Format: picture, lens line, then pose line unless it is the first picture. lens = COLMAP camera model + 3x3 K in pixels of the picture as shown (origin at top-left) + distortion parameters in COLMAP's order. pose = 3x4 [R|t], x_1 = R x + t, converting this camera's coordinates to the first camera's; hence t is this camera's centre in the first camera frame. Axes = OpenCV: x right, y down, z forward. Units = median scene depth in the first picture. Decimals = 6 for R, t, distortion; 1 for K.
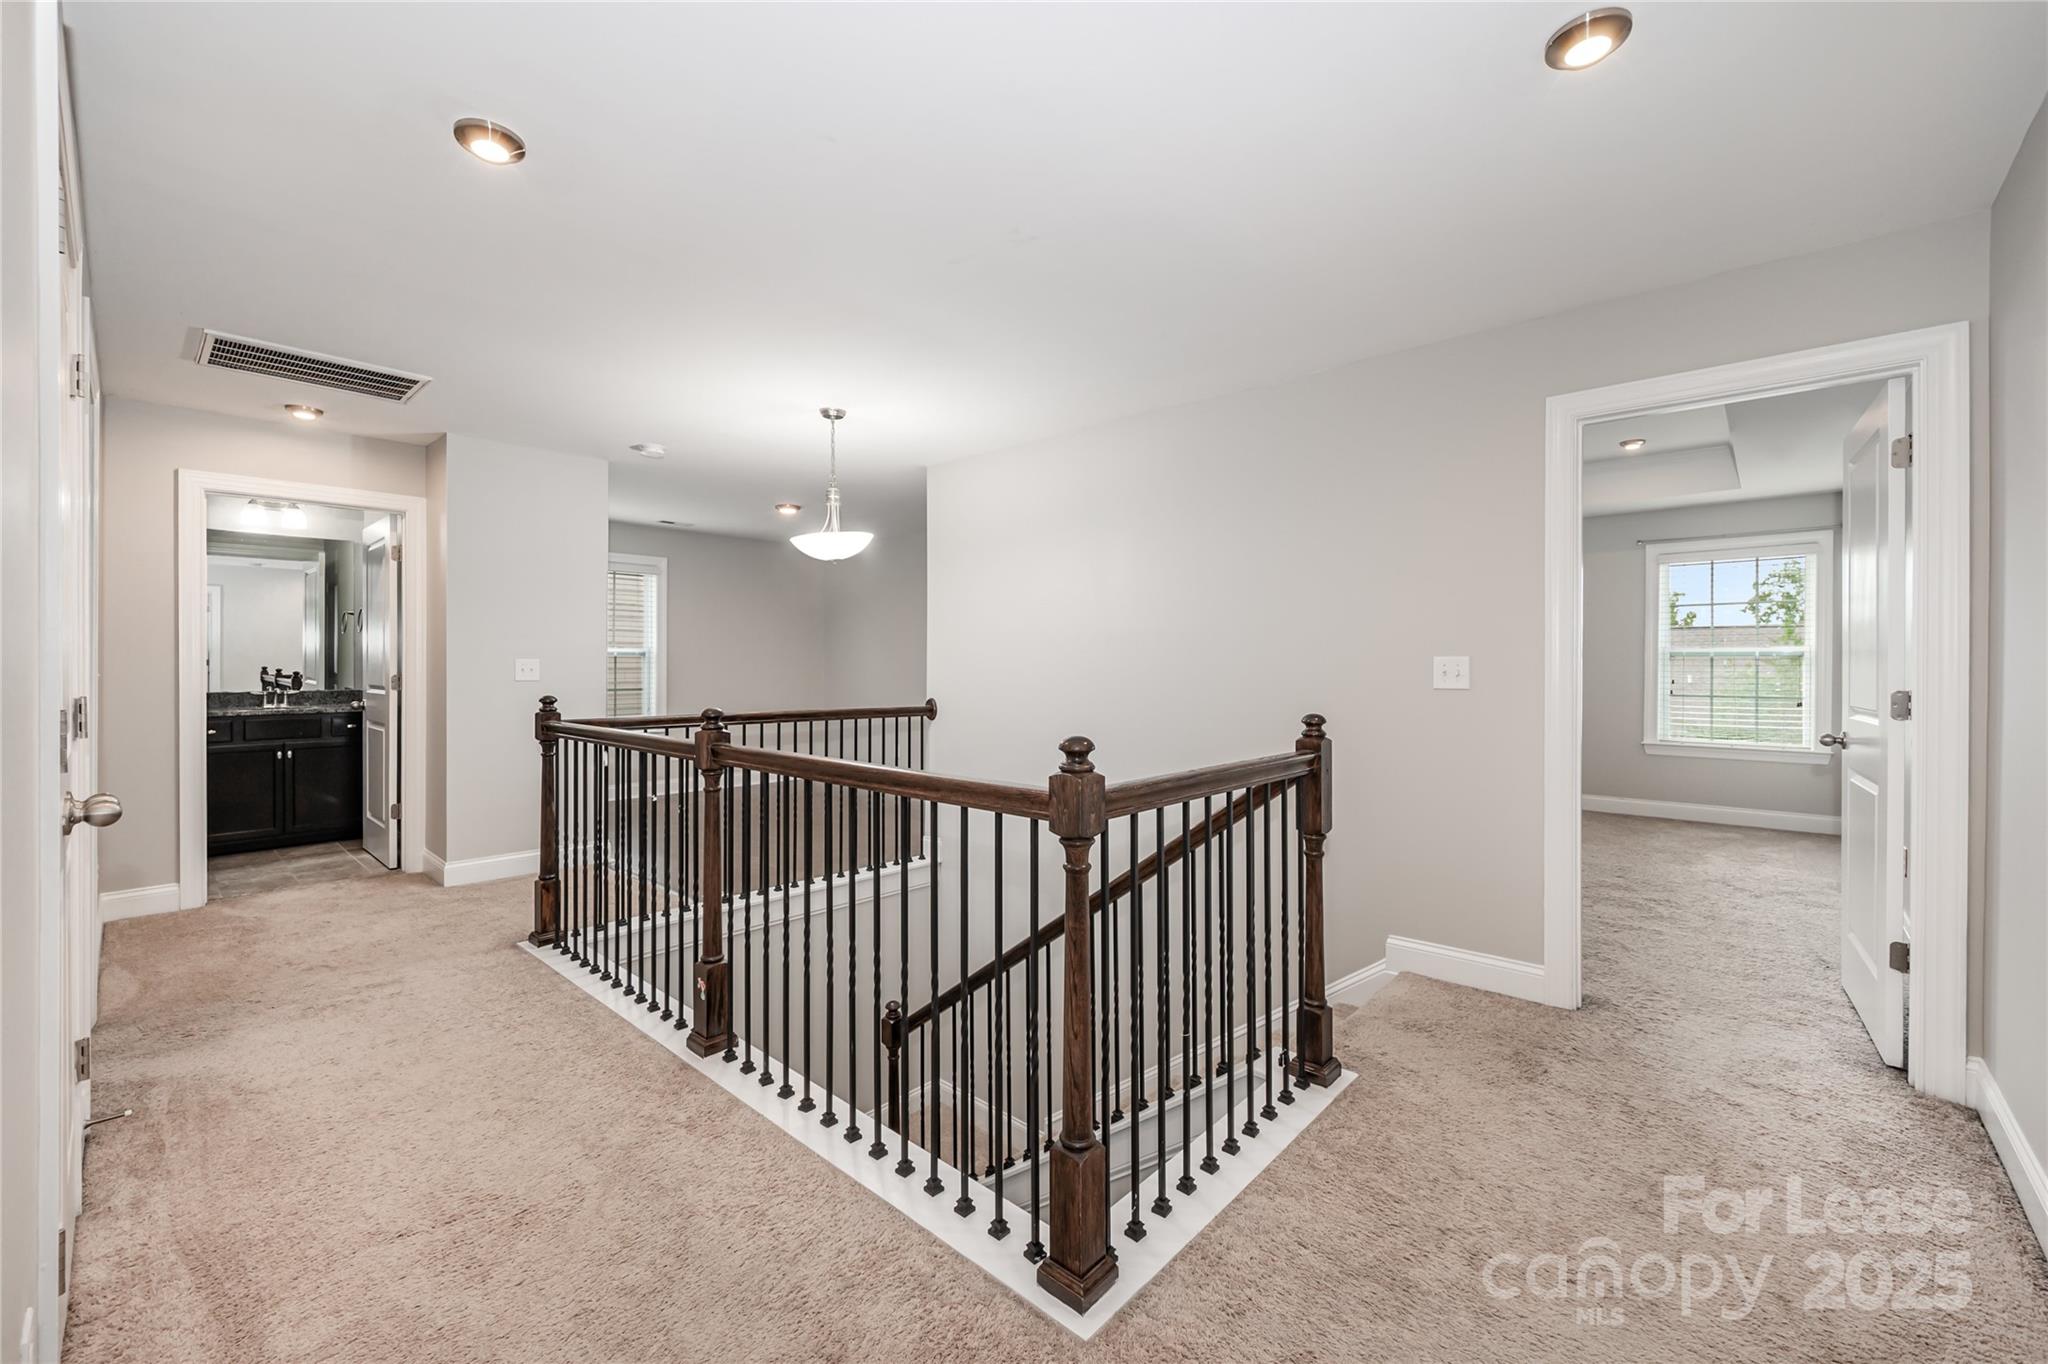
lens RADIAL K [[821.3, 0, 1030.0], [0, 821.3, 674.4], [0, 0, 1]] dist [-0.000215, -0.000175]
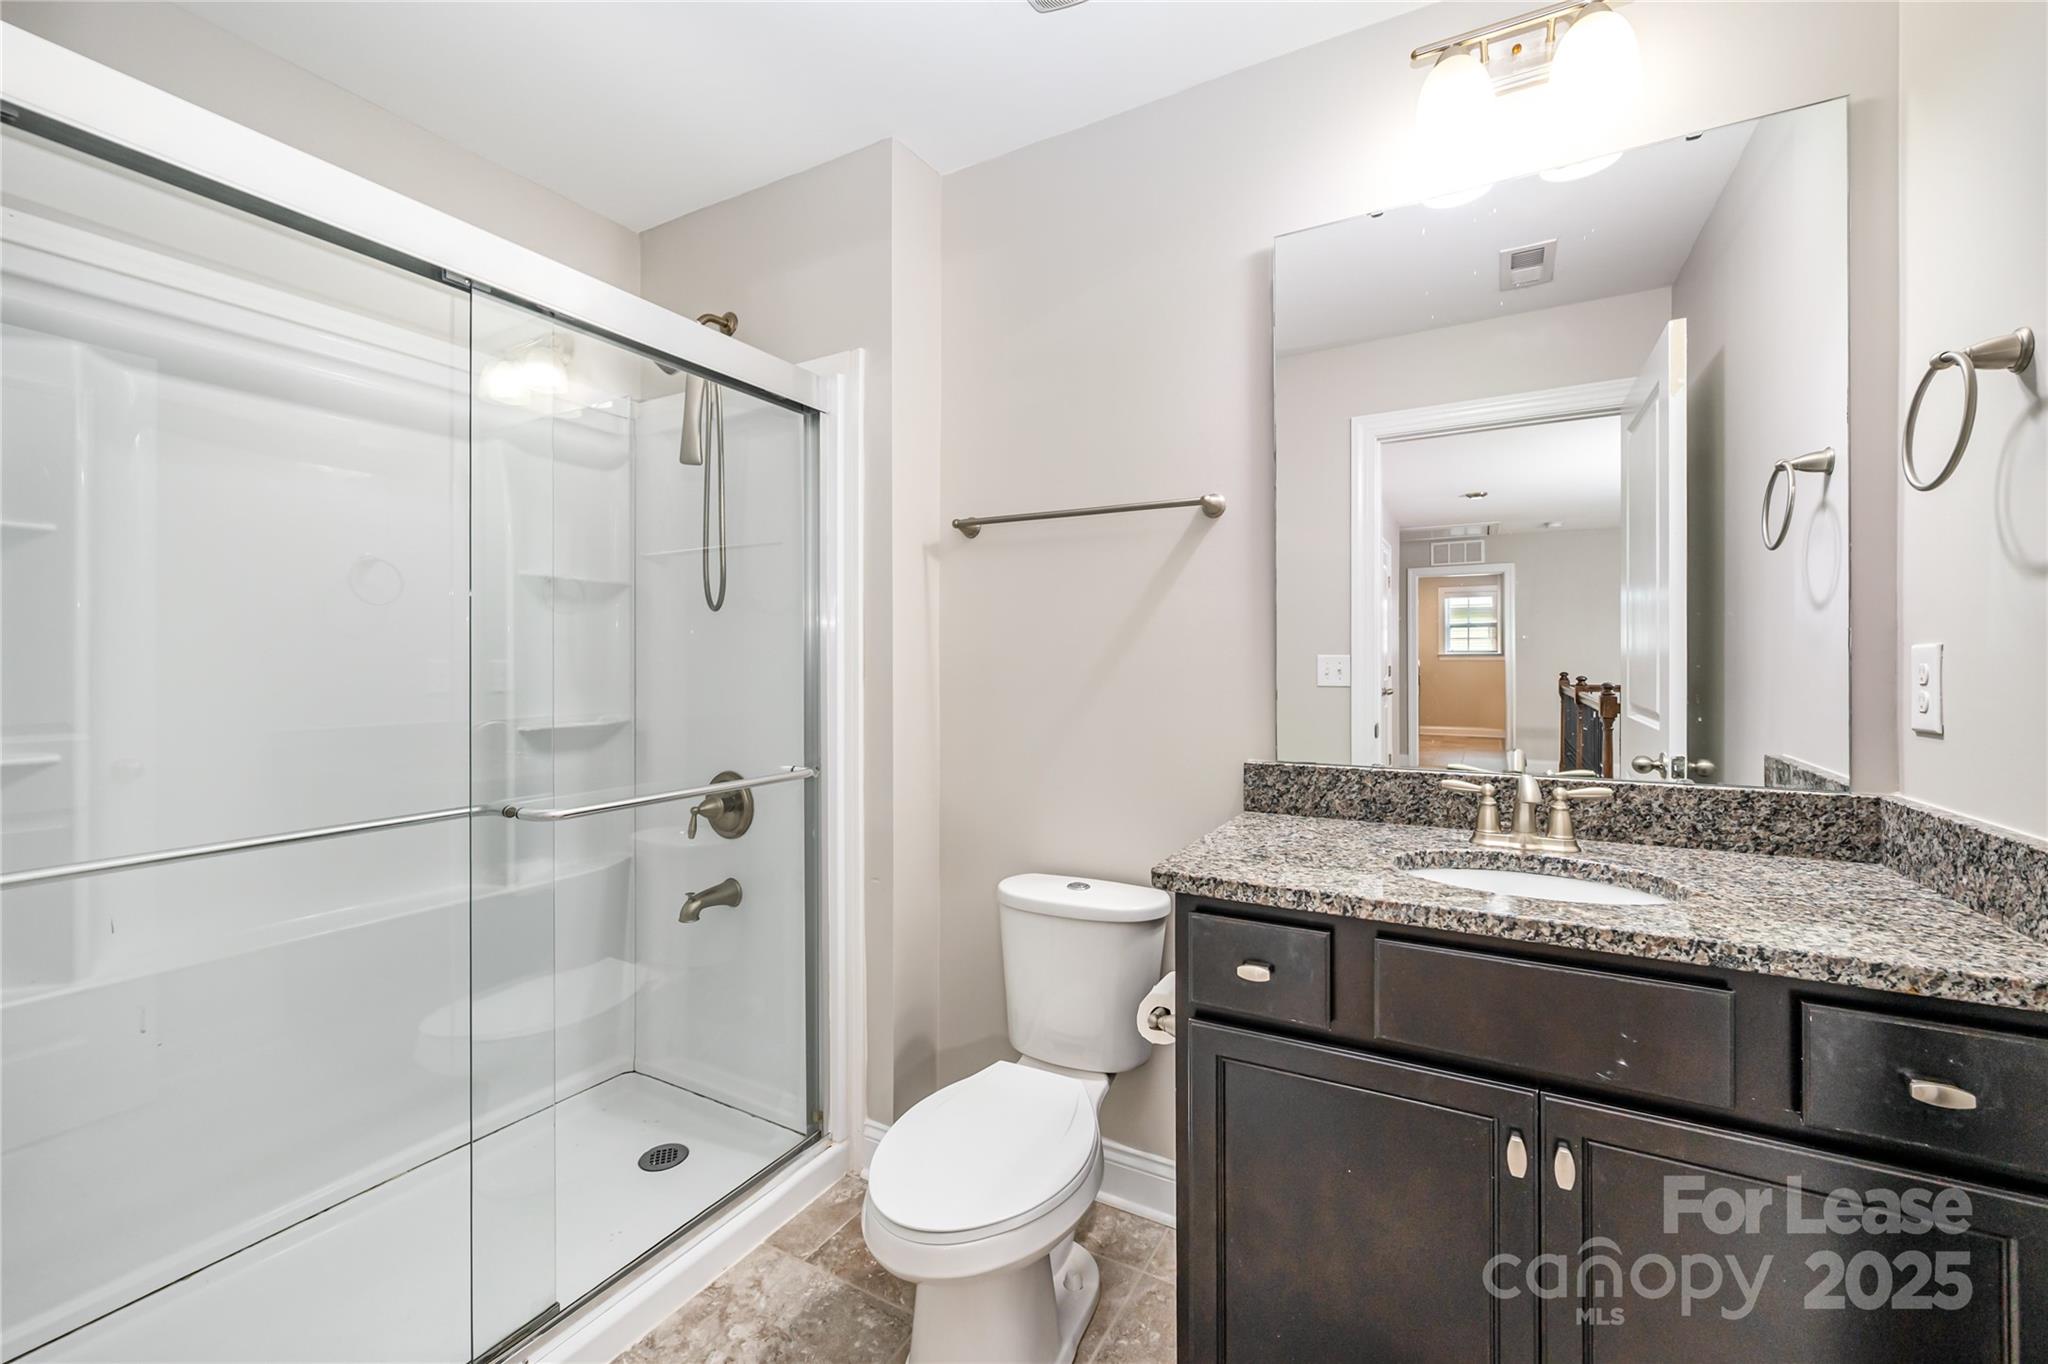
lens RADIAL K [[822.5, 0, 1029.9], [0, 822.5, 669.9], [0, 0, 1]] dist [-0.001212, -0.000190]
pose [[0.225948, -0.003004, -0.974135, -0.421572], [-0.007847, 0.999957, -0.004903, -0.005280], [0.974108, 0.008752, 0.225914, 0.472592]]
